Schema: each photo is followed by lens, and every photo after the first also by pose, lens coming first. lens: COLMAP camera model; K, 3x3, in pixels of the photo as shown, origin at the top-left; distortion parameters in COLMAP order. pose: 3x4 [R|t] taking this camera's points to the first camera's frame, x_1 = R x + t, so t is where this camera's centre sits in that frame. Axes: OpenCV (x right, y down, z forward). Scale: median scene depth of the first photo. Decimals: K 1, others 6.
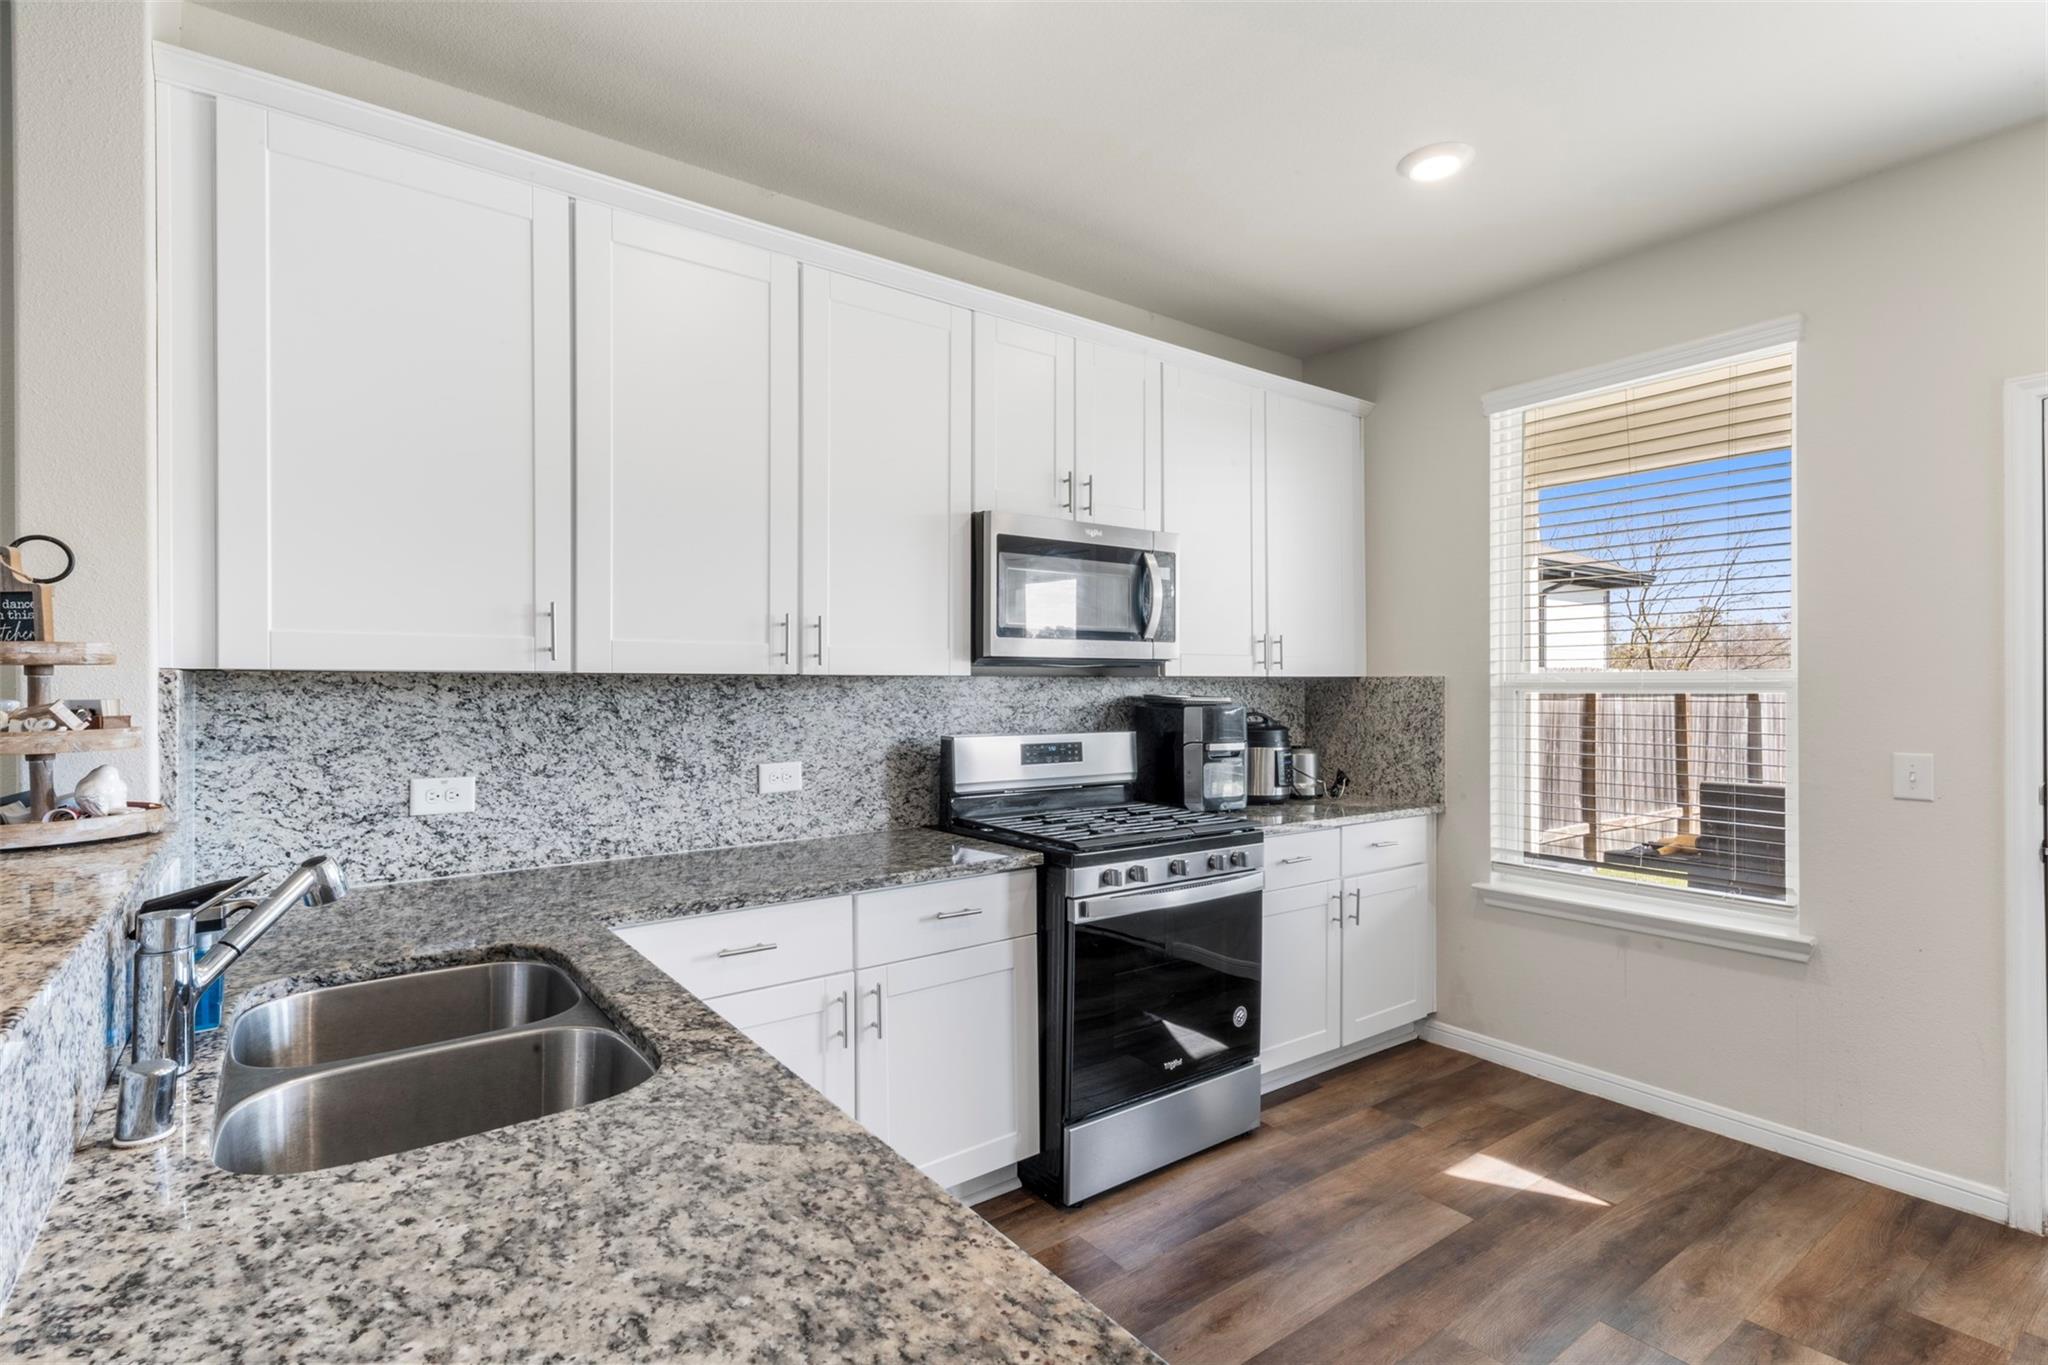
lens RADIAL K [[954.7, 0, 1013.6], [0, 954.7, 690.5], [0, 0, 1]] dist [0.002712, 0.000692]
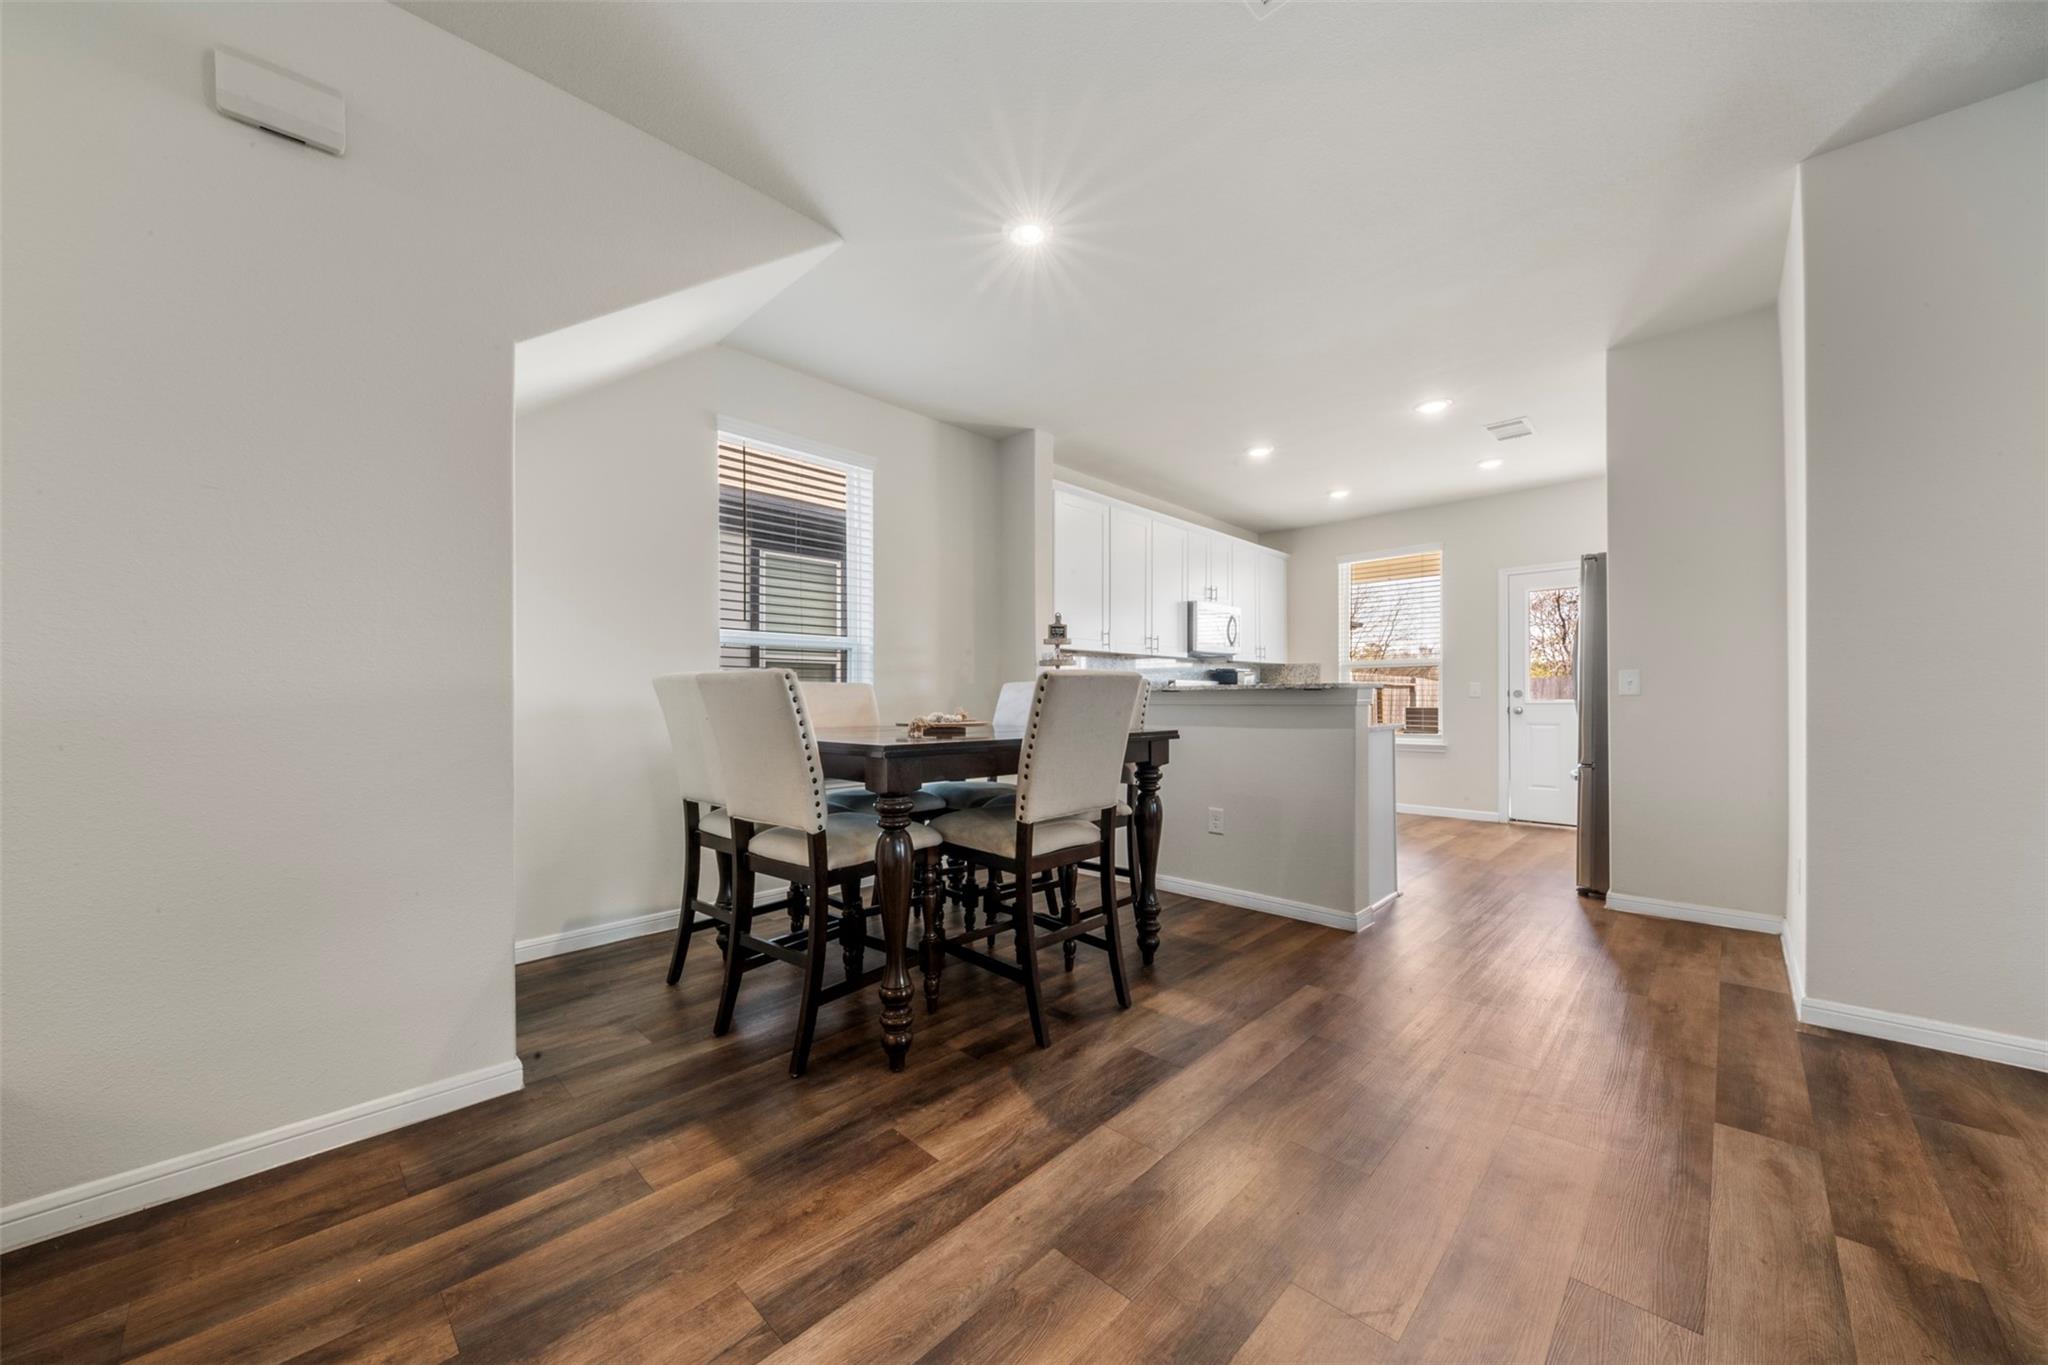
lens RADIAL K [[744.4, 0, 1015.3], [0, 744.4, 692.6], [0, 0, 1]] dist [0.006564, -0.003157]
pose [[0.984870, 0.001397, 0.173290, -0.987135], [0.000000, 0.999968, -0.008061, 0.112408], [-0.173296, 0.007939, 0.984838, -1.166481]]
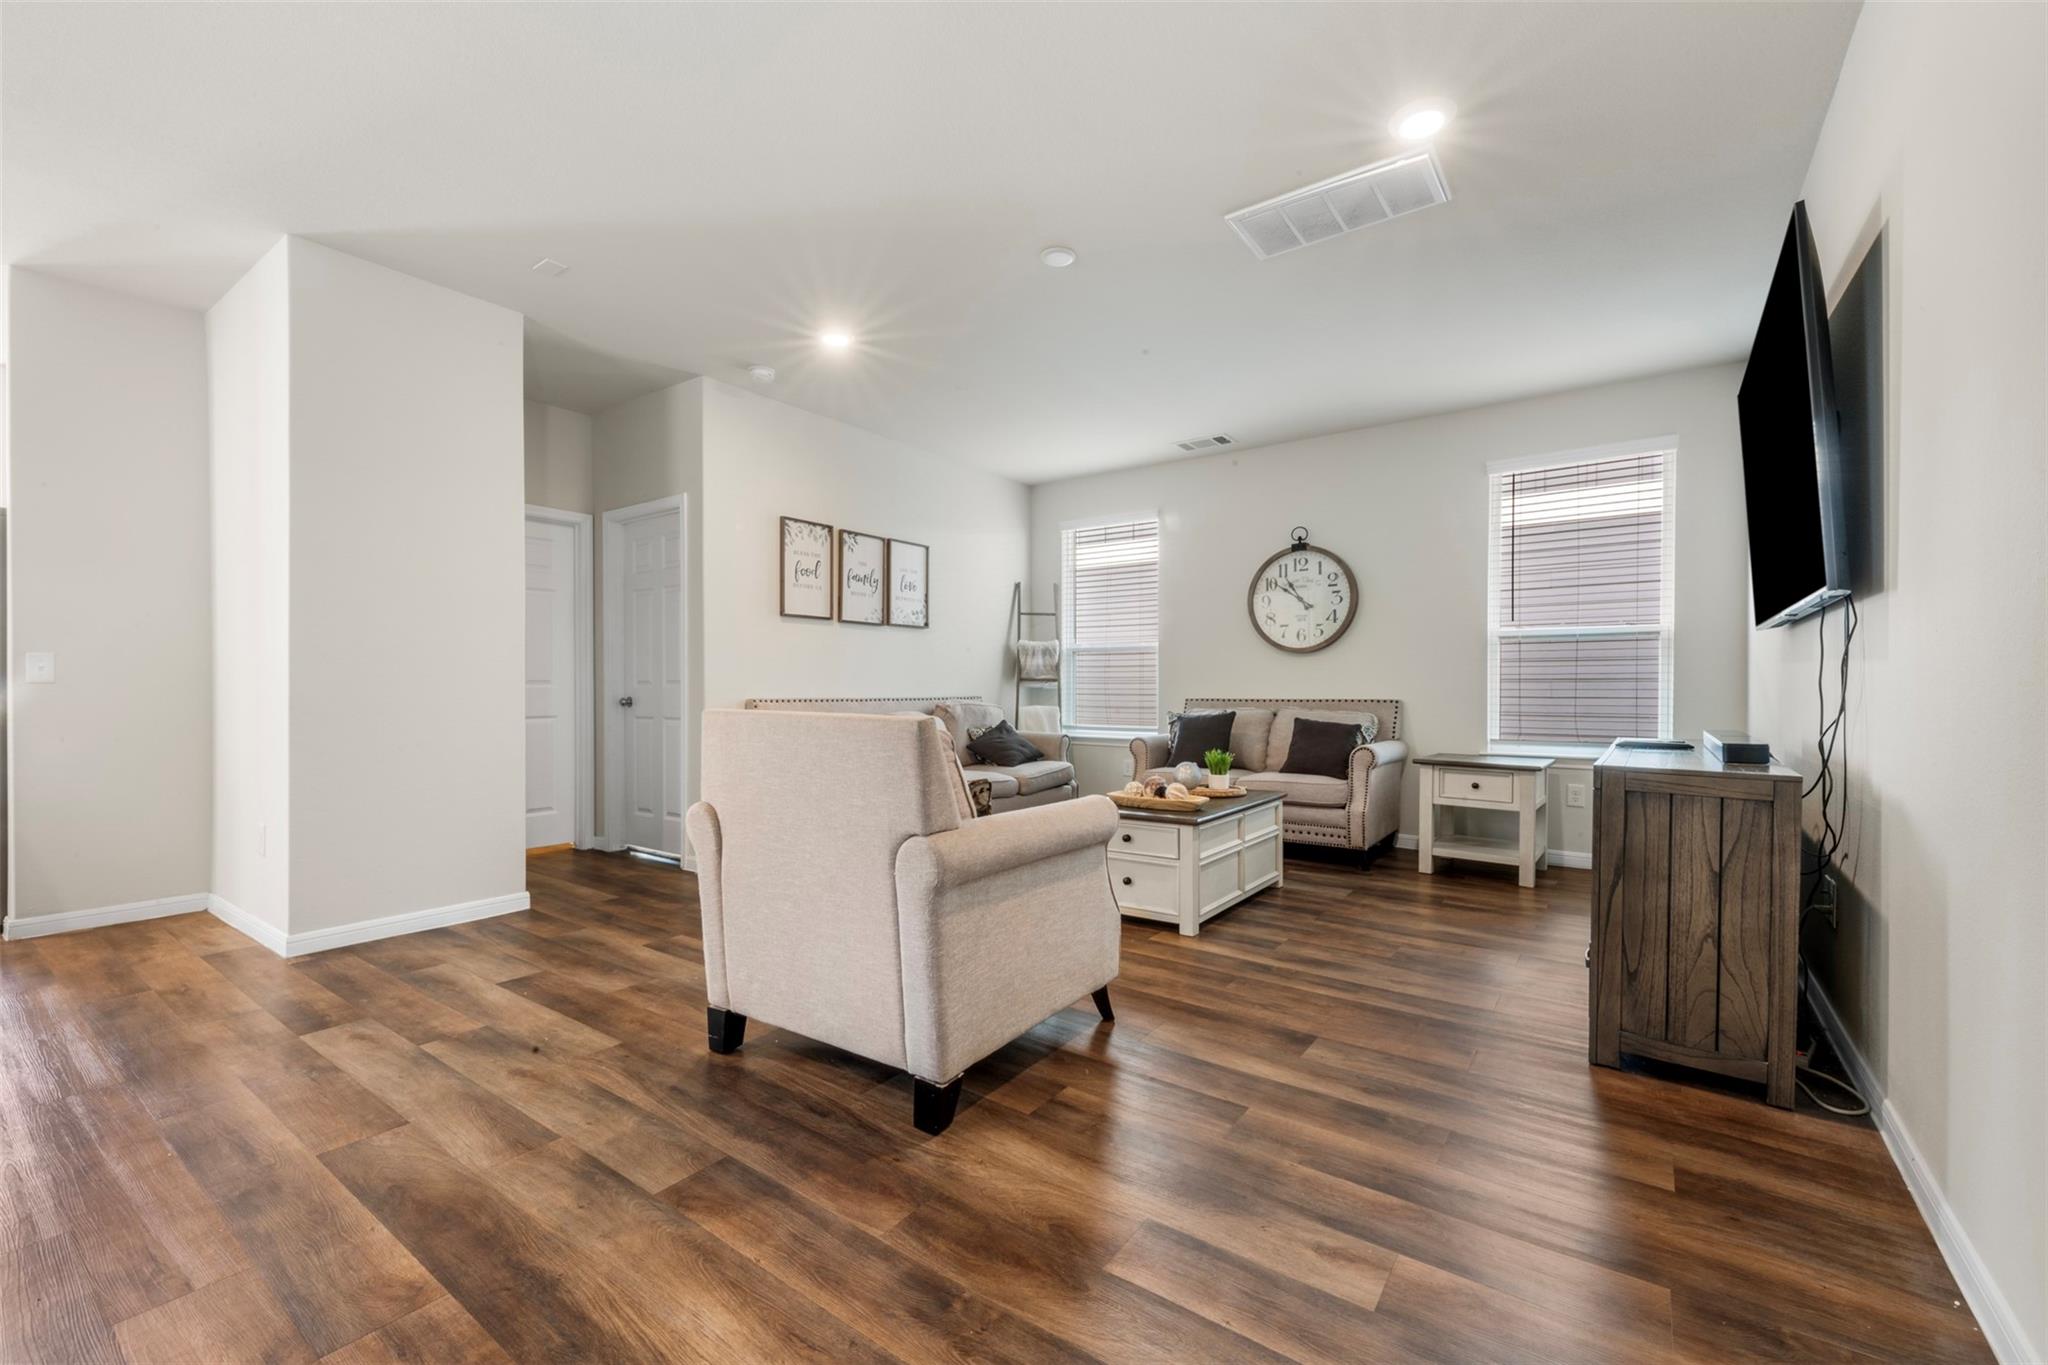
lens RADIAL K [[848.5, 0, 1014.5], [0, 848.5, 692.1], [0, 0, 1]] dist [0.010288, 0.000066]
pose [[-0.299053, -0.001313, 0.954236, -1.385092], [-0.001553, 0.999998, 0.000889, 0.119203], [-0.954235, -0.001216, -0.299055, -1.068283]]
